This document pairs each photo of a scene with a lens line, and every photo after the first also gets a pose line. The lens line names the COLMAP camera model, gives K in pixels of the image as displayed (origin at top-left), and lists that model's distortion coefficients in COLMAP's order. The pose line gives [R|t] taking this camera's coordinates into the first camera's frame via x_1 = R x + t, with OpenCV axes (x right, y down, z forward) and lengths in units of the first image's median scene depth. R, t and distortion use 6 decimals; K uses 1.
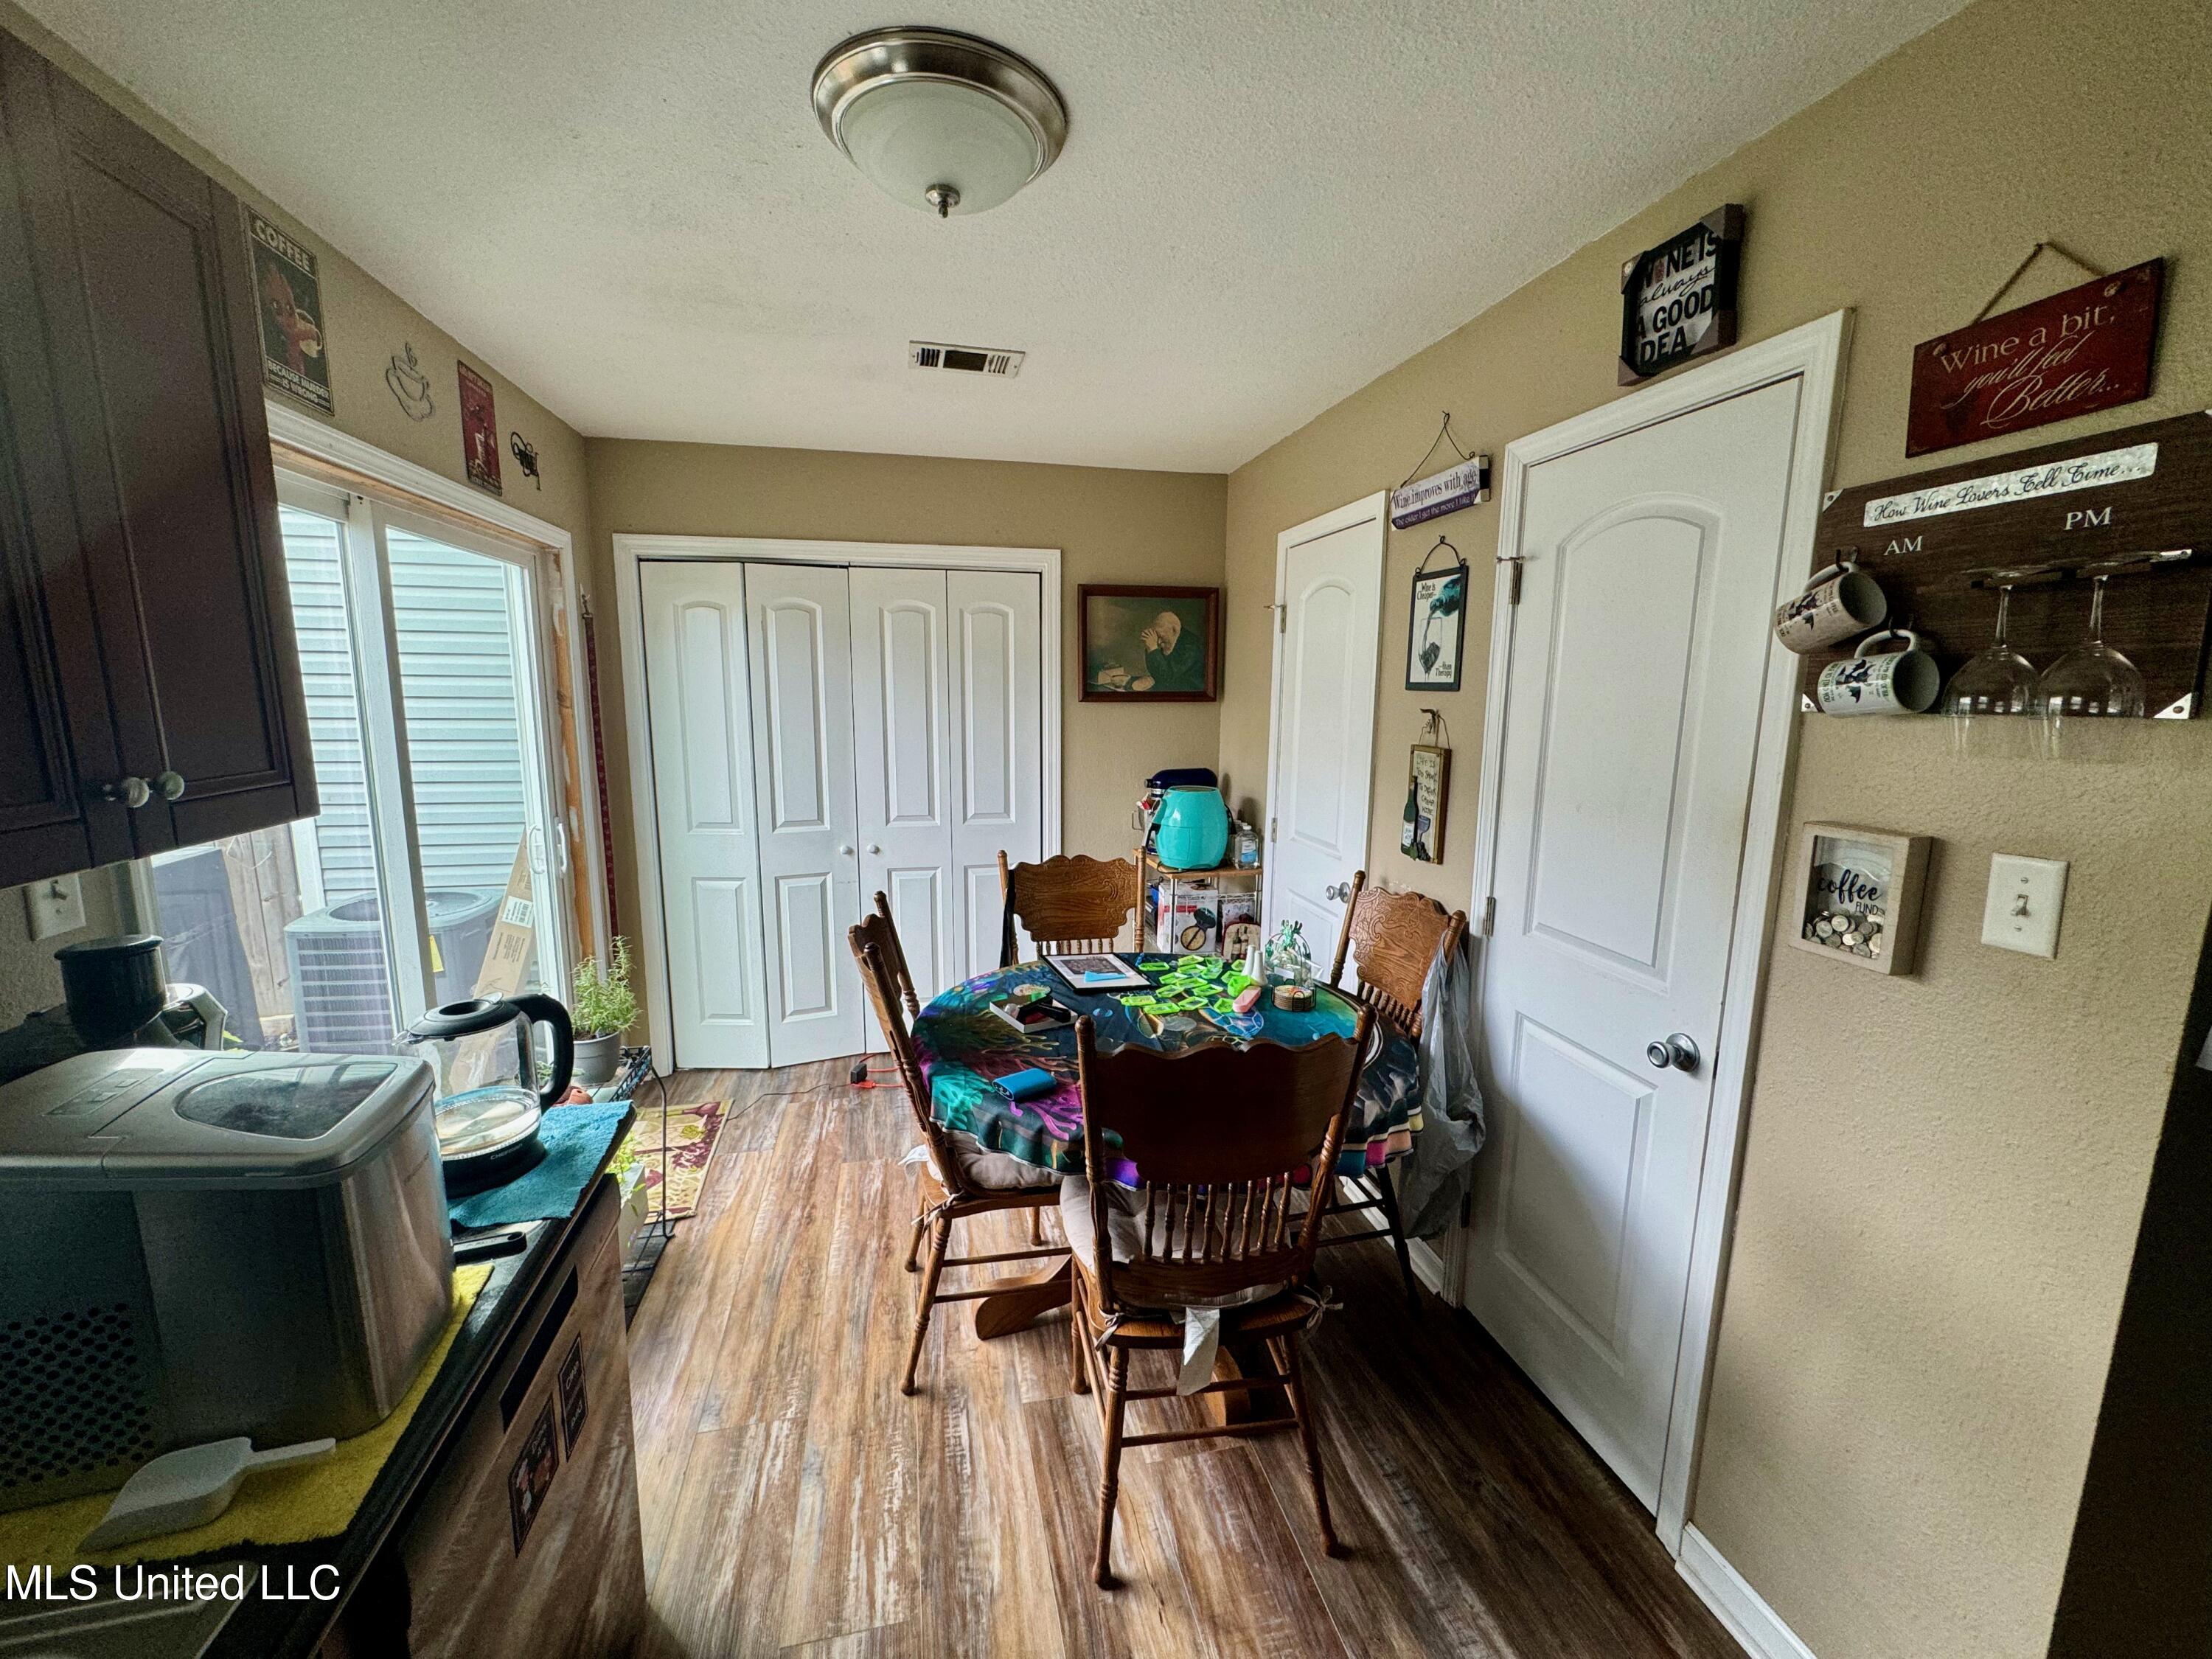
lens RADIAL K [[885.9, 0, 1101.3], [0, 885.9, 827.1], [0, 0, 1]] dist [0.004094, 0.000291]
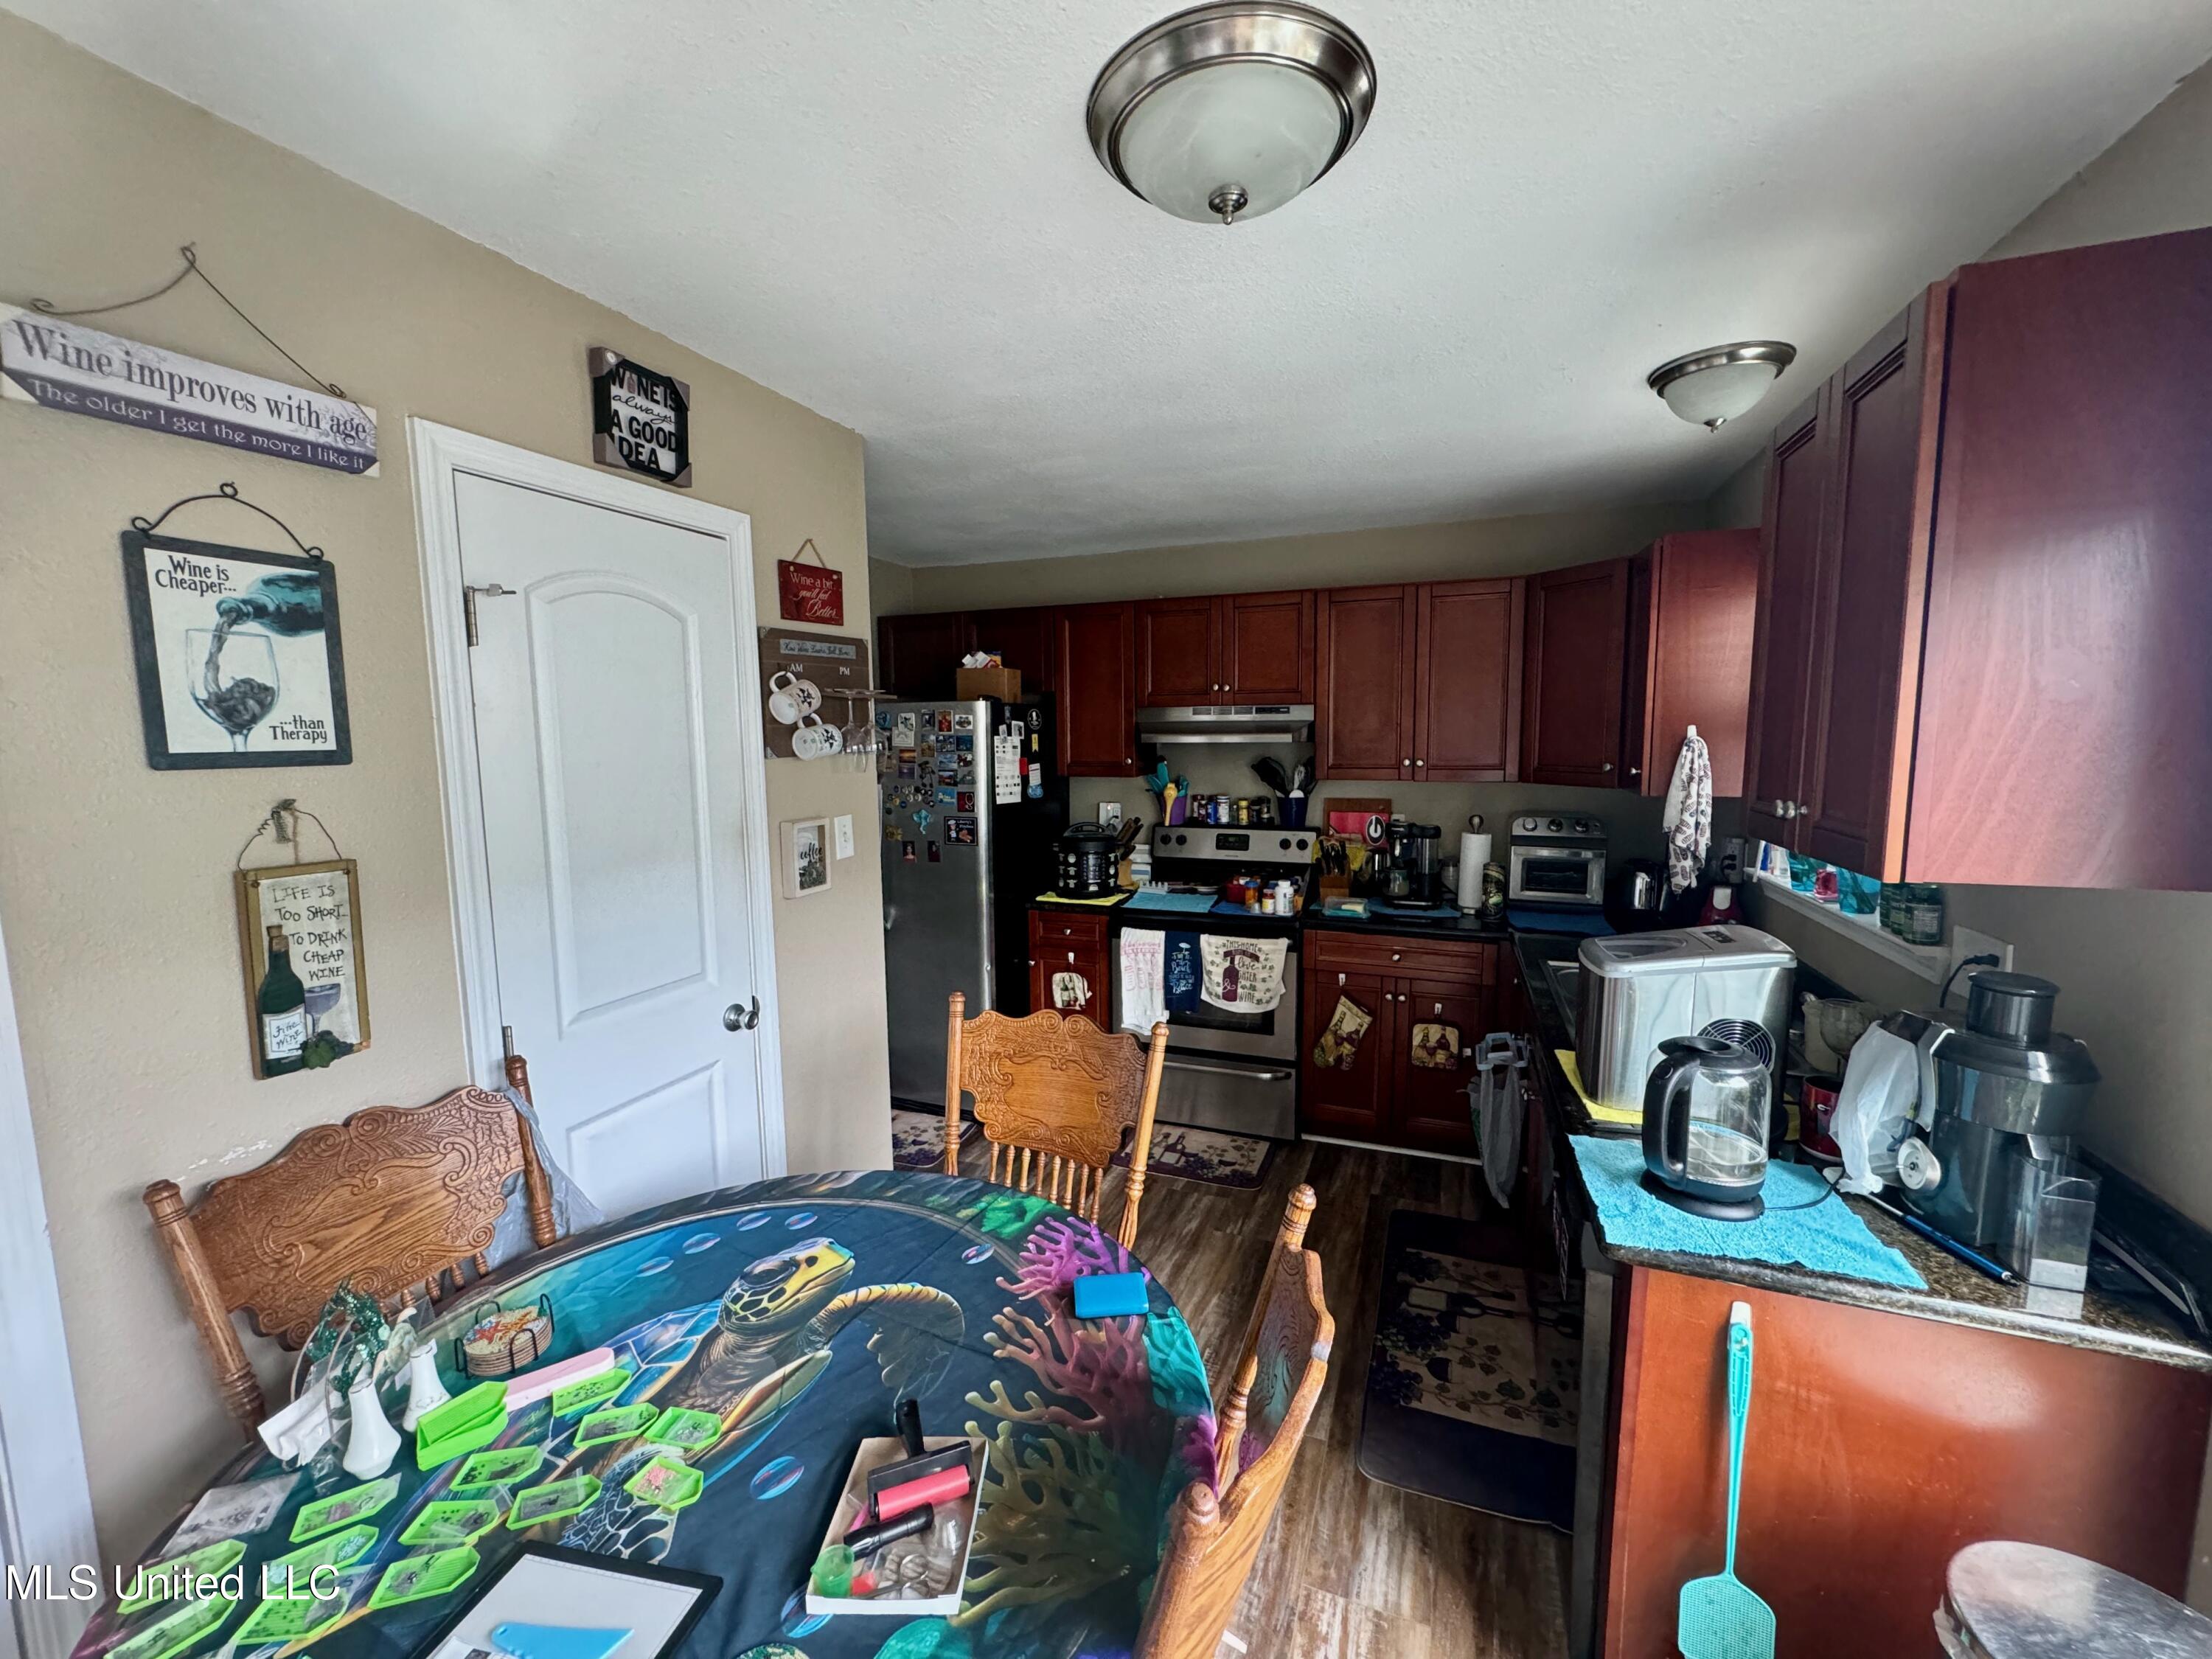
lens RADIAL K [[885.9, 0, 1100.8], [0, 885.9, 827.1], [0, 0, 1]] dist [0.004094, 0.000291]
pose [[-0.828444, -0.061687, 0.556664, -0.375441], [0.092521, 0.965187, 0.244650, -0.212734], [-0.552377, 0.254182, -0.793896, 1.207069]]
